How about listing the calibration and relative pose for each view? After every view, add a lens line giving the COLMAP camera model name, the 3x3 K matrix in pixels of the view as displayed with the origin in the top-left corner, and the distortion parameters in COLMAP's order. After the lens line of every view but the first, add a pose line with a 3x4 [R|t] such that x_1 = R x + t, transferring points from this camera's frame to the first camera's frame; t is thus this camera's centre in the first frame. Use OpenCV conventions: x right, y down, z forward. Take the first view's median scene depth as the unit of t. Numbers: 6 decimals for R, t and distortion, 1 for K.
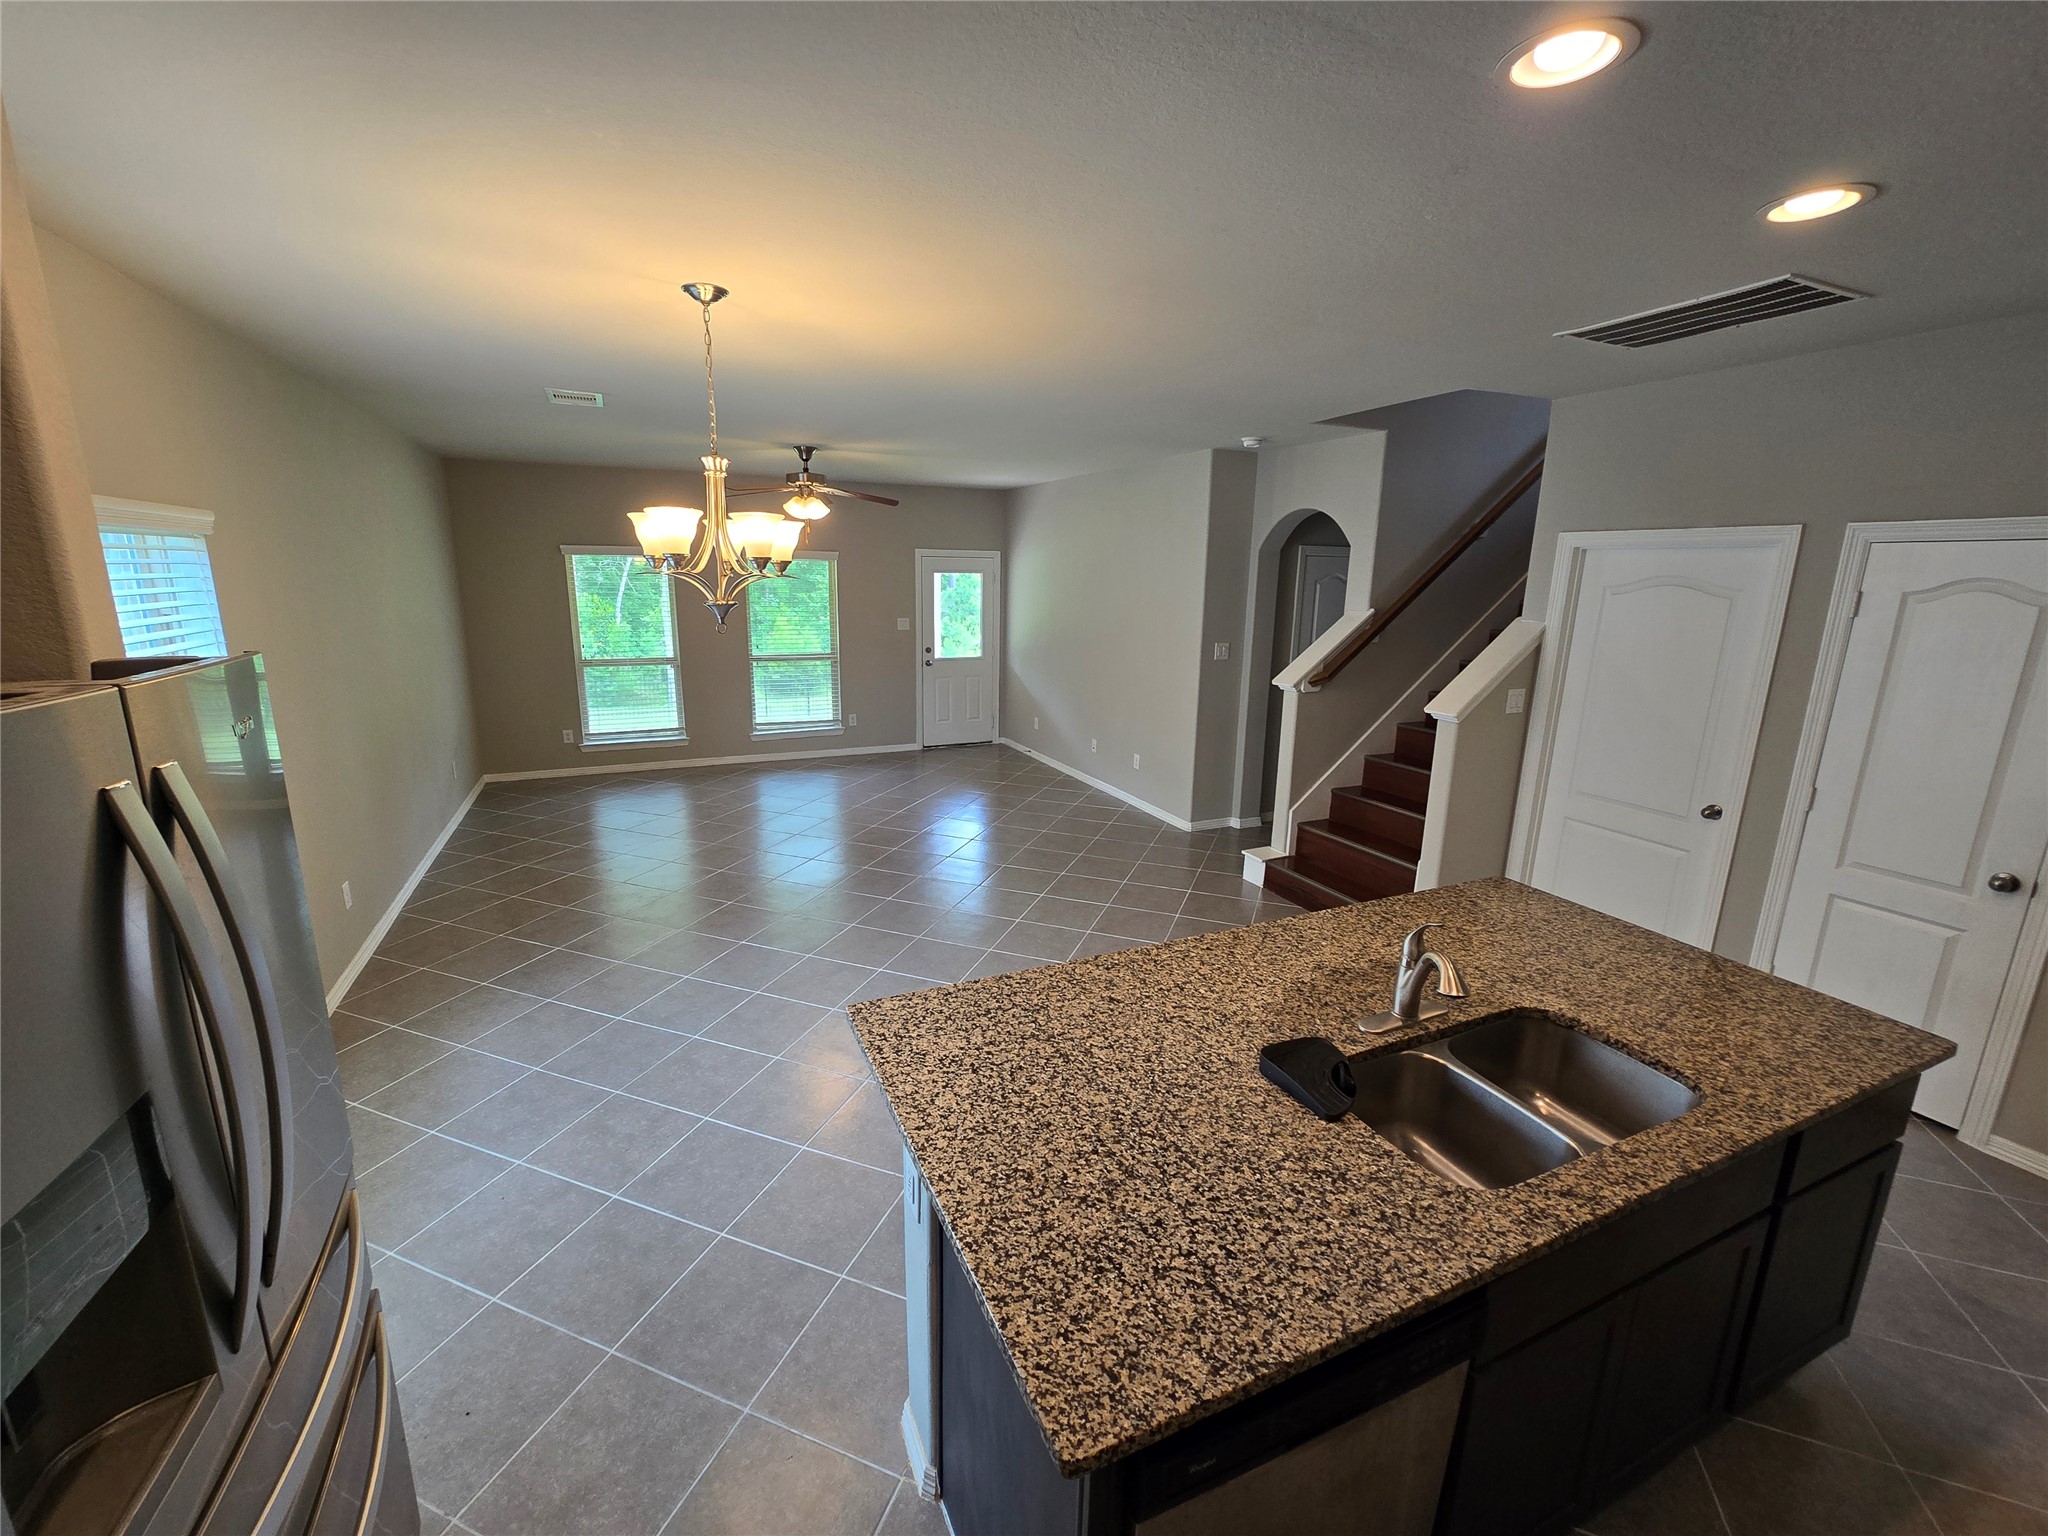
lens RADIAL K [[836.7, 0, 1020.8], [0, 836.7, 757.1], [0, 0, 1]] dist [-0.001232, -0.000155]
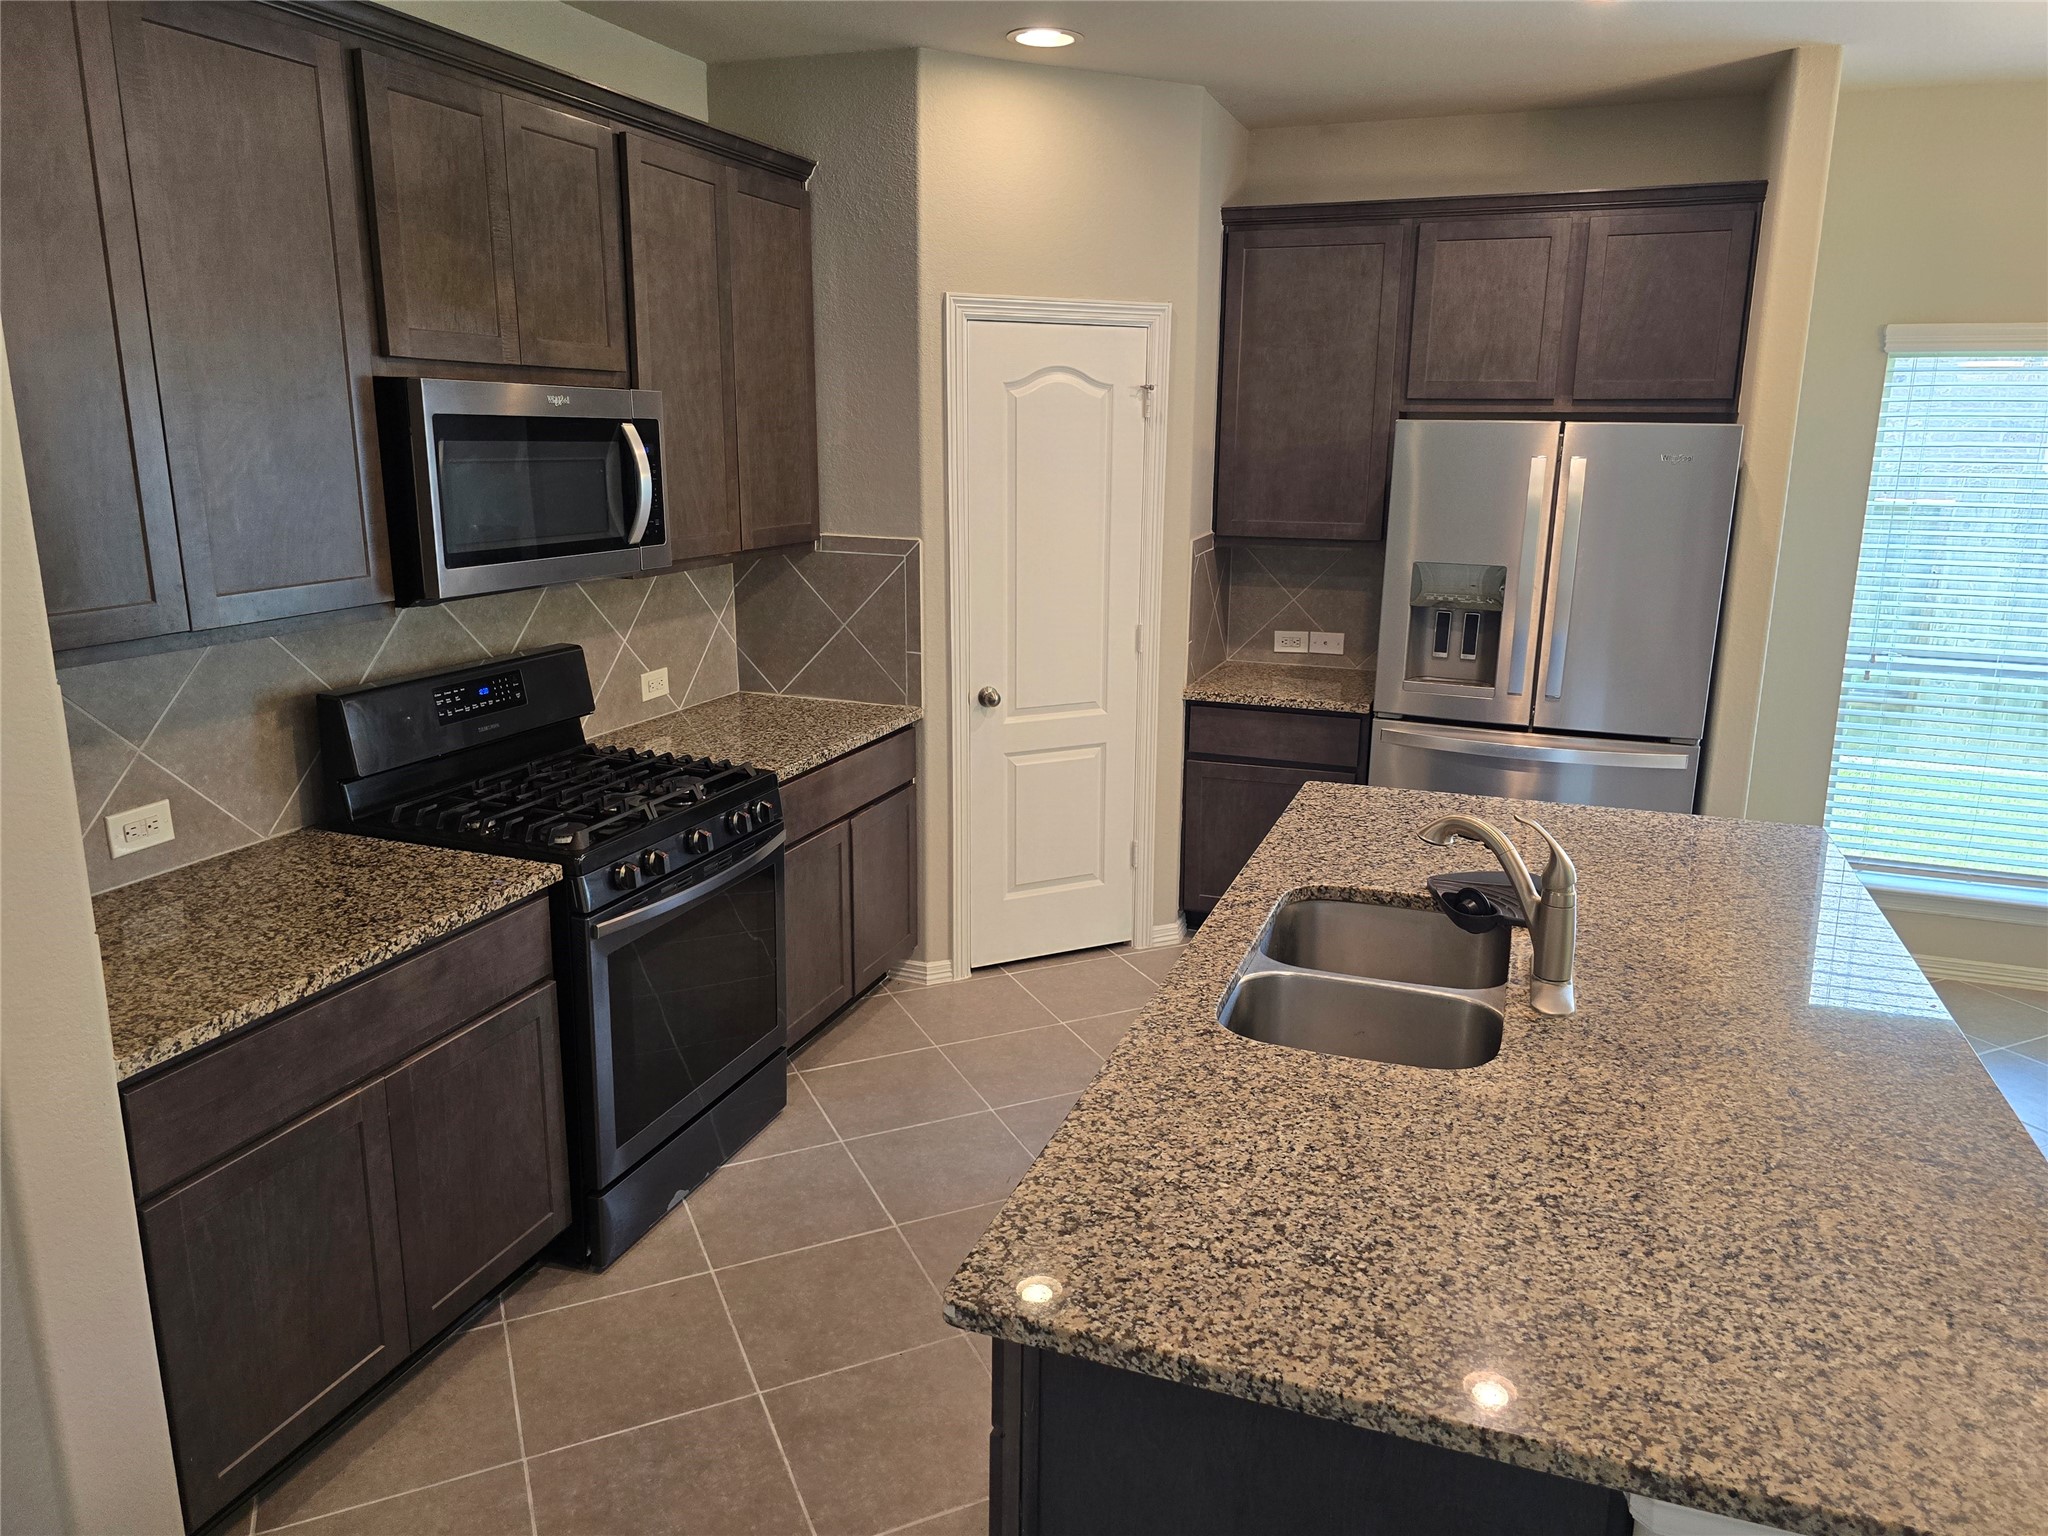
lens RADIAL K [[1378.1, 0, 1033.7], [0, 1378.1, 757.7], [0, 0, 1]] dist [0.042238, -0.037085]
pose [[-0.698297, 0.147118, -0.700526, 0.374057], [-0.176989, 0.912777, 0.368120, -0.047964], [0.693582, 0.381043, -0.611352, 0.329160]]
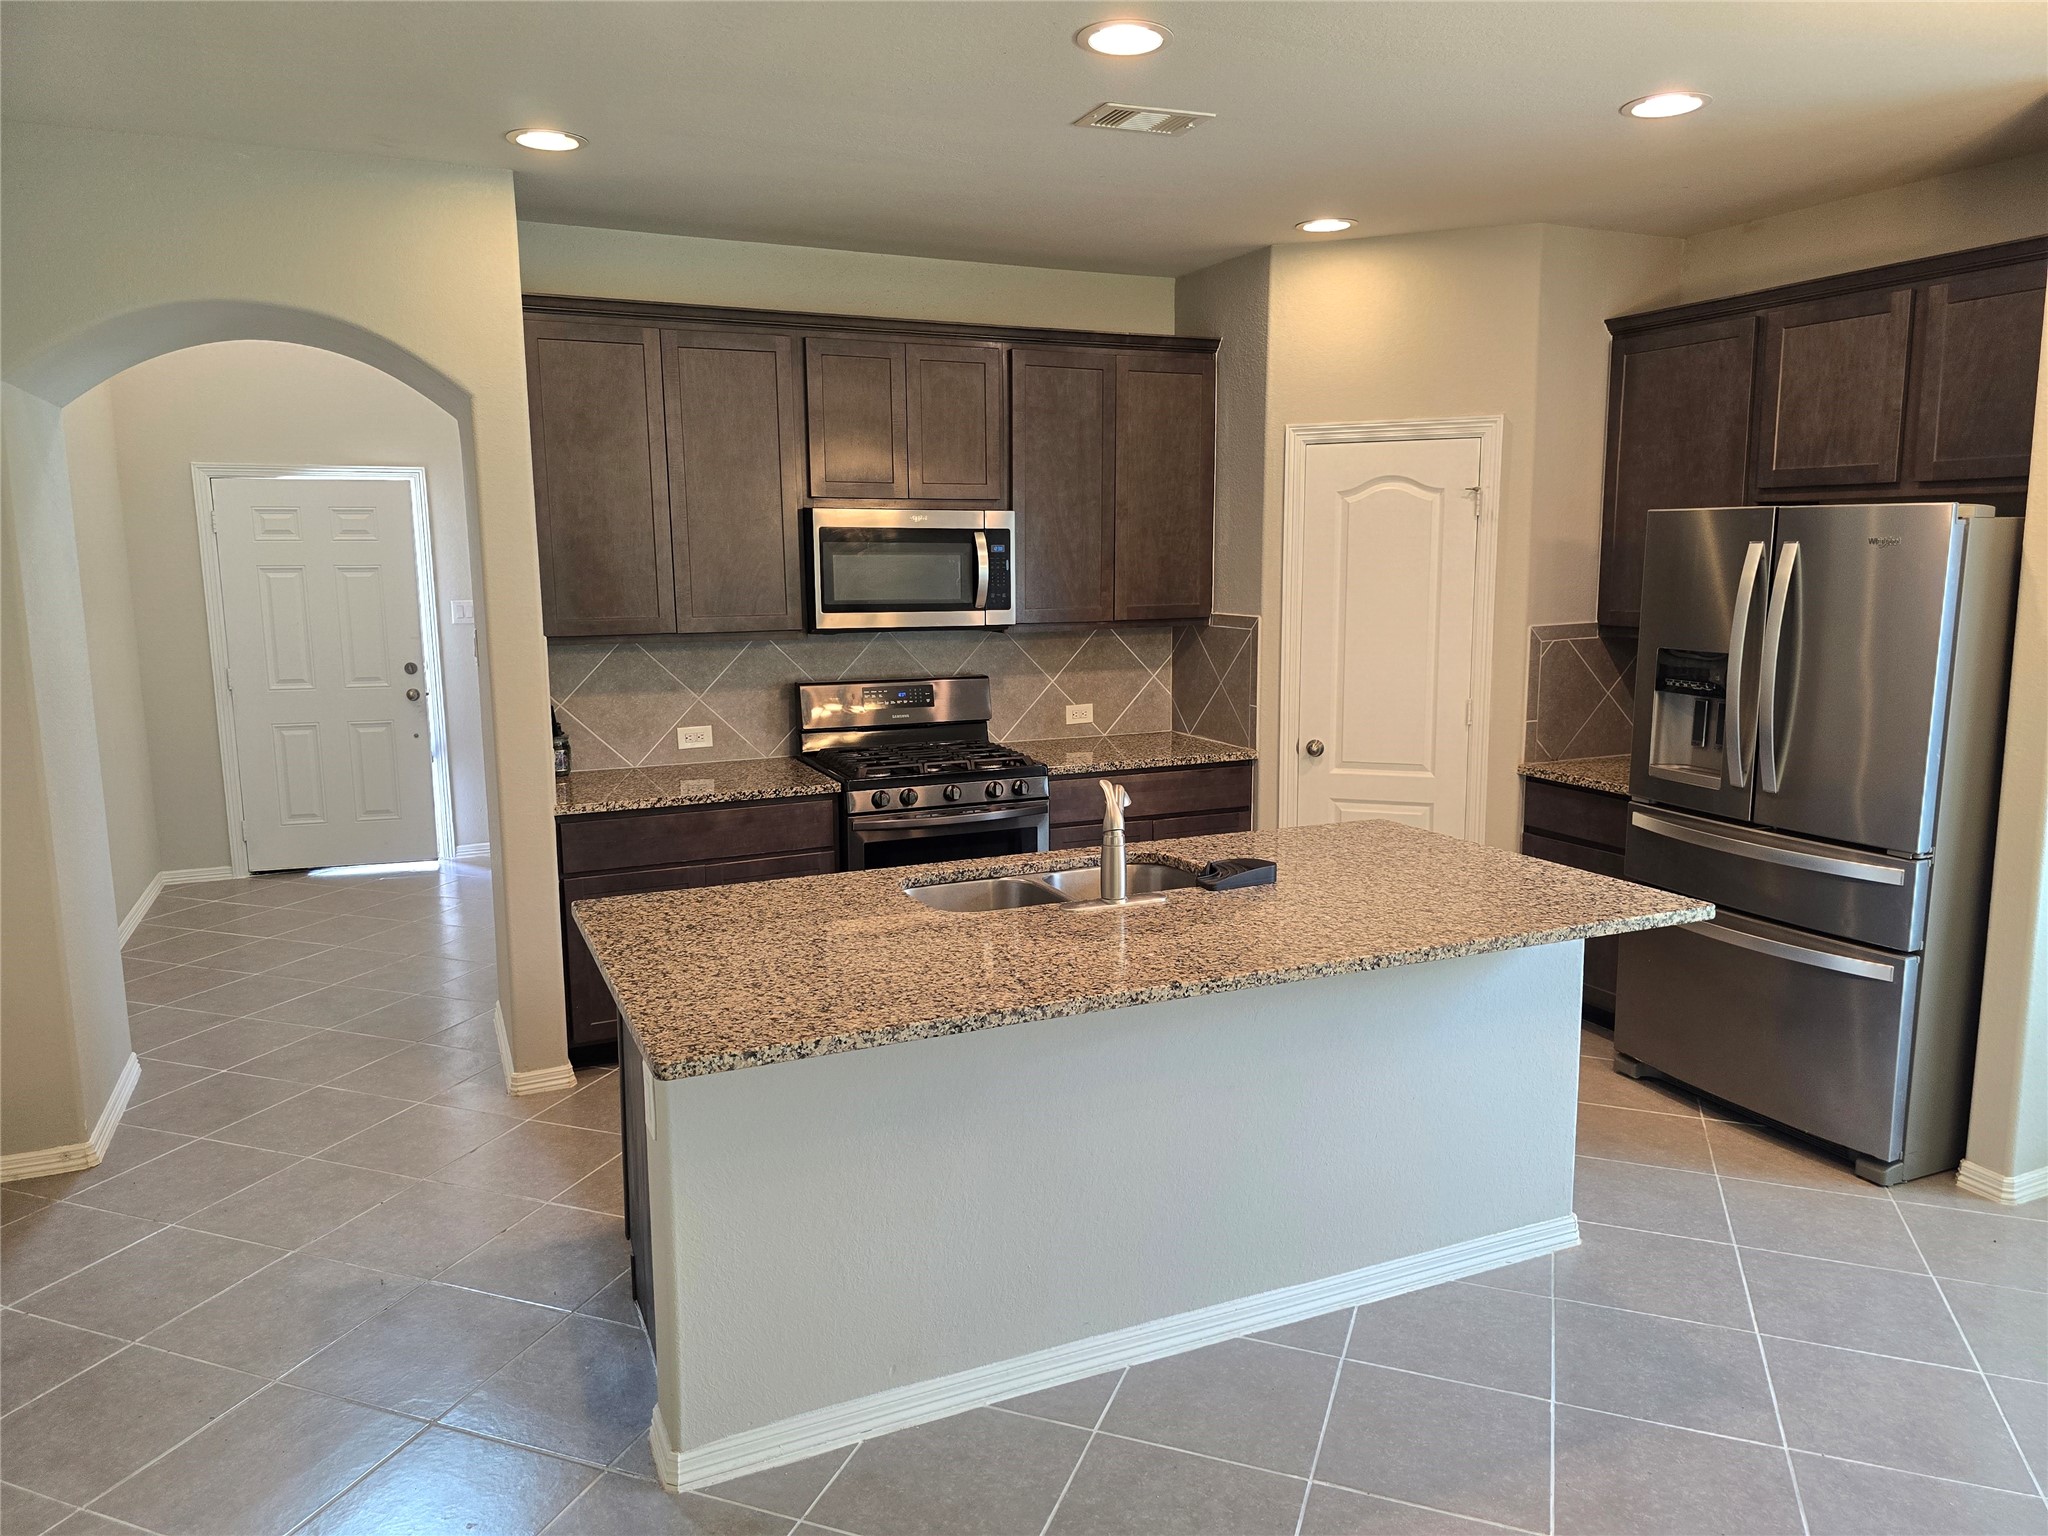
lens RADIAL K [[1378.1, 0, 1030.8], [0, 1378.1, 783.4], [0, 0, 1]] dist [0.042238, -0.037085]
pose [[-0.999976, -0.006927, -0.000296, 0.136592], [-0.006526, 0.925814, 0.377923, -0.099995], [-0.002344, 0.377916, -0.925837, 0.594607]]
